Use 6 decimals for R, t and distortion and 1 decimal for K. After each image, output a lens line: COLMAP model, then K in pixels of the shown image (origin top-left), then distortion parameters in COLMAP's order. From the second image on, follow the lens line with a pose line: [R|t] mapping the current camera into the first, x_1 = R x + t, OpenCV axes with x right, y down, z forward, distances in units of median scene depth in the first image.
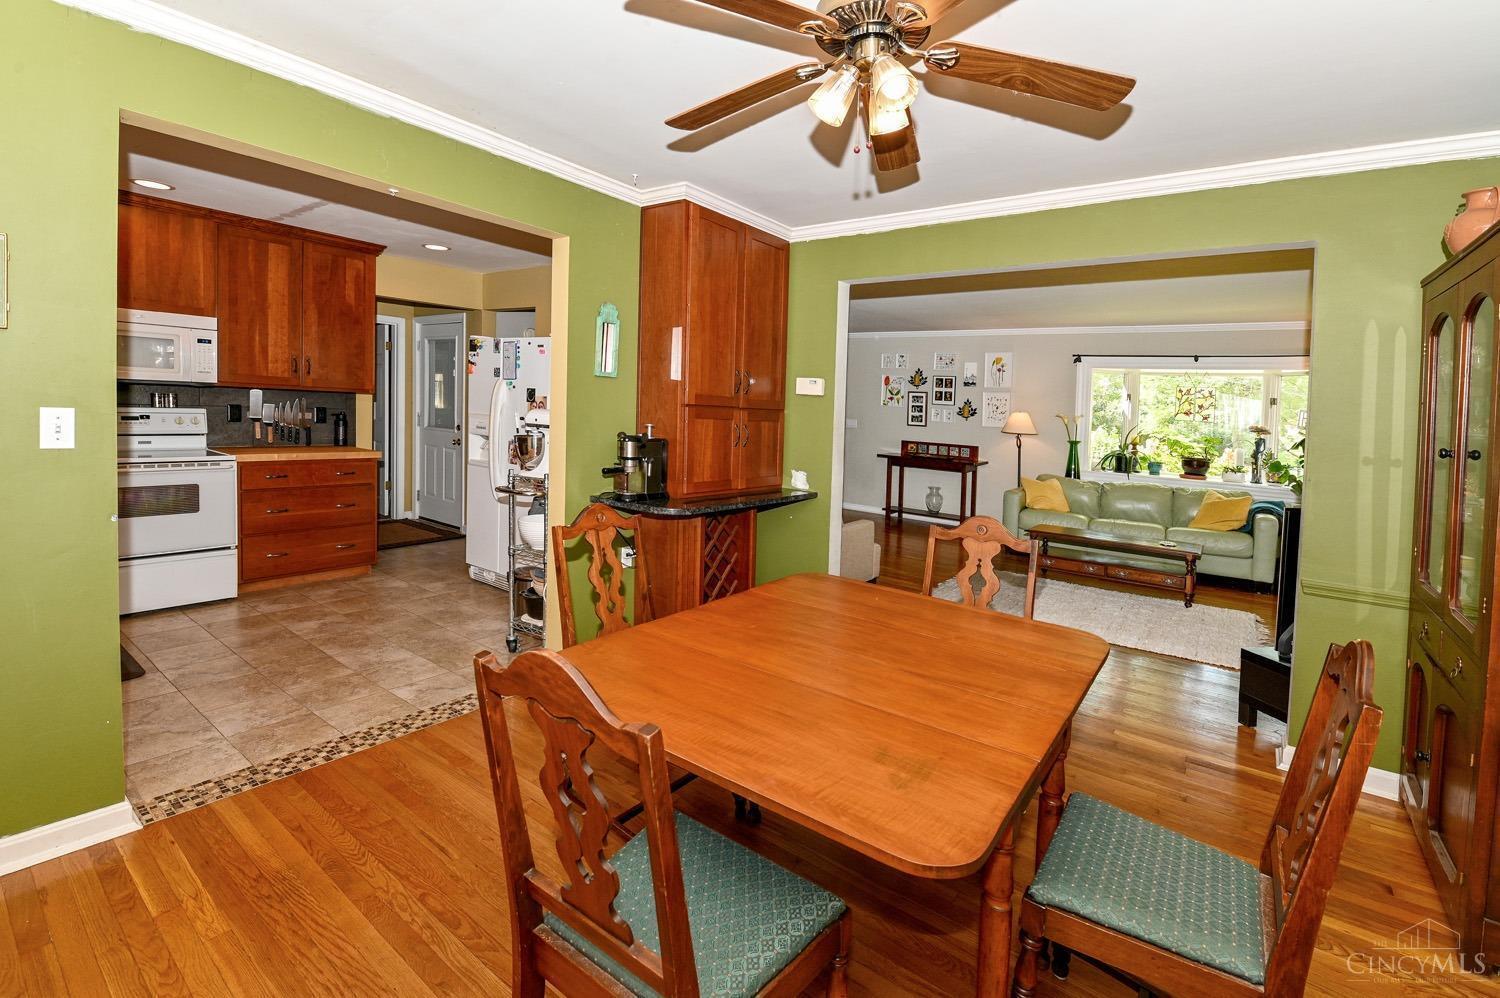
lens RADIAL K [[673.2, 0, 725.3], [0, 673.2, 477.8], [0, 0, 1]] dist [-0.001885, -0.011368]
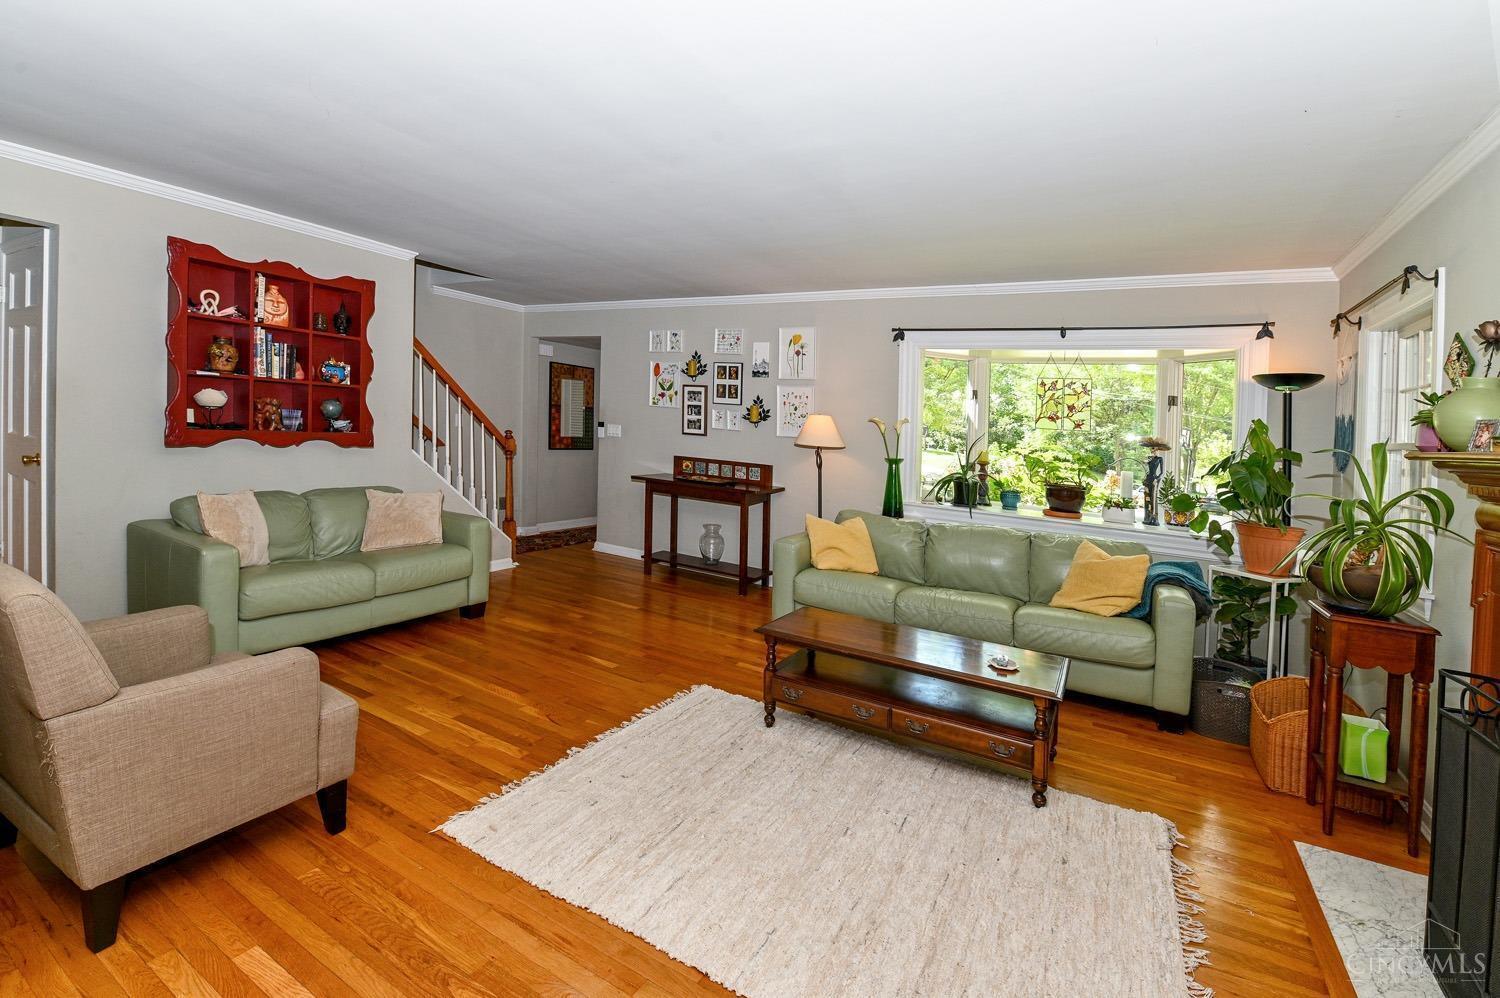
lens RADIAL K [[681.2, 0, 733.6], [0, 681.2, 472.6], [0, 0, 1]] dist [-0.001928, -0.000161]
pose [[0.990603, 0.003921, 0.136713, 0.251425], [-0.000036, 0.999596, -0.028409, -0.020312], [-0.136770, 0.028137, 0.990203, 0.334375]]
